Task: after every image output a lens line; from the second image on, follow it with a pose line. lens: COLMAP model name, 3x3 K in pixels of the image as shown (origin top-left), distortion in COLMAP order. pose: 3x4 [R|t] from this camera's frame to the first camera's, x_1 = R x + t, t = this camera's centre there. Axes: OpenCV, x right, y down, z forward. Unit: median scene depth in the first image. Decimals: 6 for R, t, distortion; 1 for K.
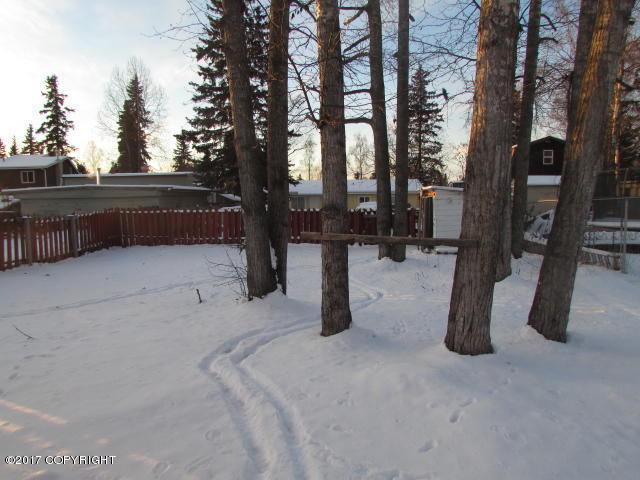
lens RADIAL K [[473.3, 0, 320.1], [0, 473.3, 233.2], [0, 0, 1]] dist [-0.000680, 0.000074]
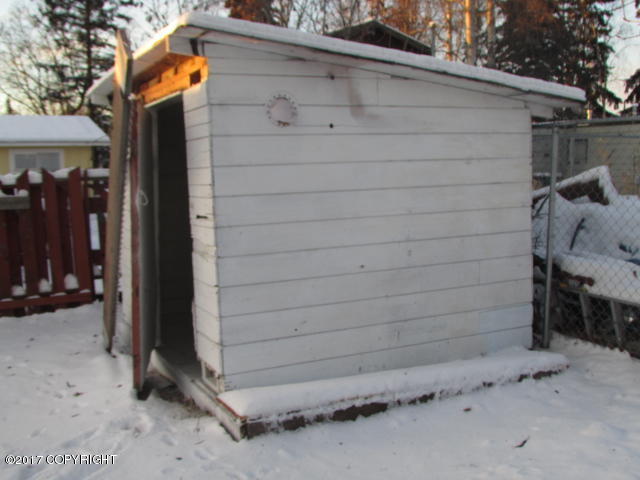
lens RADIAL K [[697.0, 0, 320.0], [0, 697.0, 240.0], [0, 0, 1]] dist [-0.014037, -0.020884]
pose [[0.865960, -0.049373, 0.497670, 0.122769], [0.035122, 0.998662, 0.037964, -0.024591], [-0.498879, -0.015396, 0.866535, 0.619999]]
